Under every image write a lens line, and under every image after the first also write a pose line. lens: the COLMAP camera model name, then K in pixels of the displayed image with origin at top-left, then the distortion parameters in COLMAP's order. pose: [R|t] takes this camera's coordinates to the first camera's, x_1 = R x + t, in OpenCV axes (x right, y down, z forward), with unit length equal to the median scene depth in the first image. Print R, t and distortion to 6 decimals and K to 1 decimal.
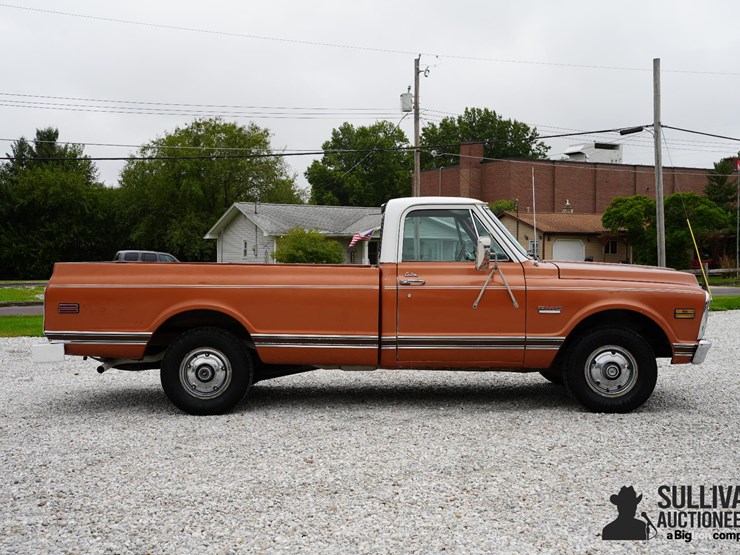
lens RADIAL K [[984.6, 0, 370.0], [0, 984.6, 277.5], [0, 0, 1]] dist [0.143226, 0.046156]
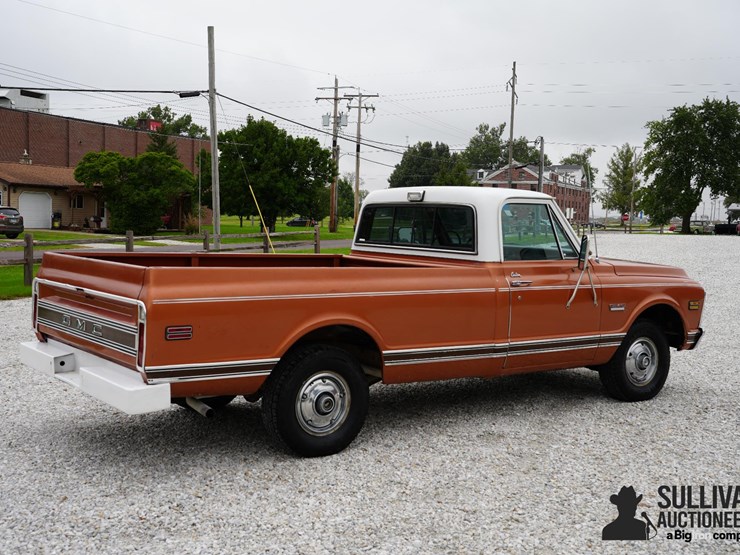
lens RADIAL K [[934.6, 0, 370.0], [0, 934.6, 277.5], [0, 0, 1]] dist [0.132661, 0.035441]
pose [[0.794342, -0.023711, 0.607008, -0.180488], [-0.010563, 0.998548, 0.052828, -0.013627], [-0.607379, -0.048376, 0.792938, 0.117664]]
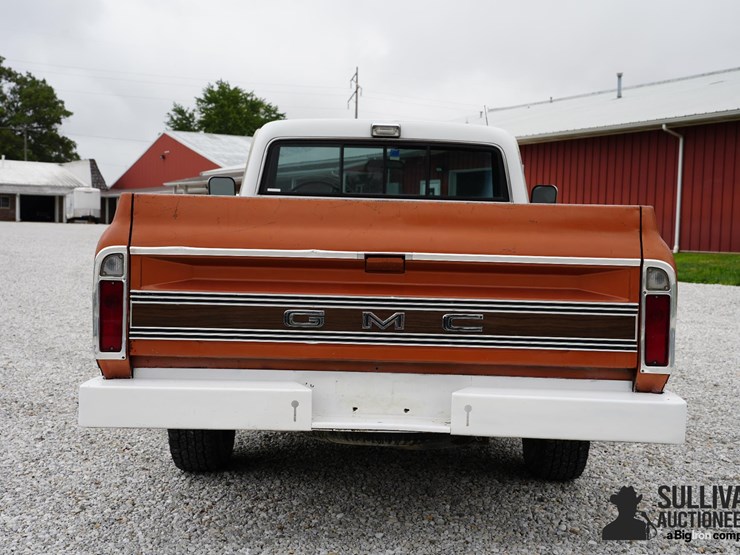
lens RADIAL K [[984.6, 0, 370.0], [0, 984.6, 277.5], [0, 0, 1]] dist [0.143226, 0.046156]
pose [[-0.018638, -0.053984, 0.998368, -0.229024], [-0.006012, 0.998529, 0.053881, -0.001092], [-0.999808, -0.004998, -0.018935, 0.361805]]
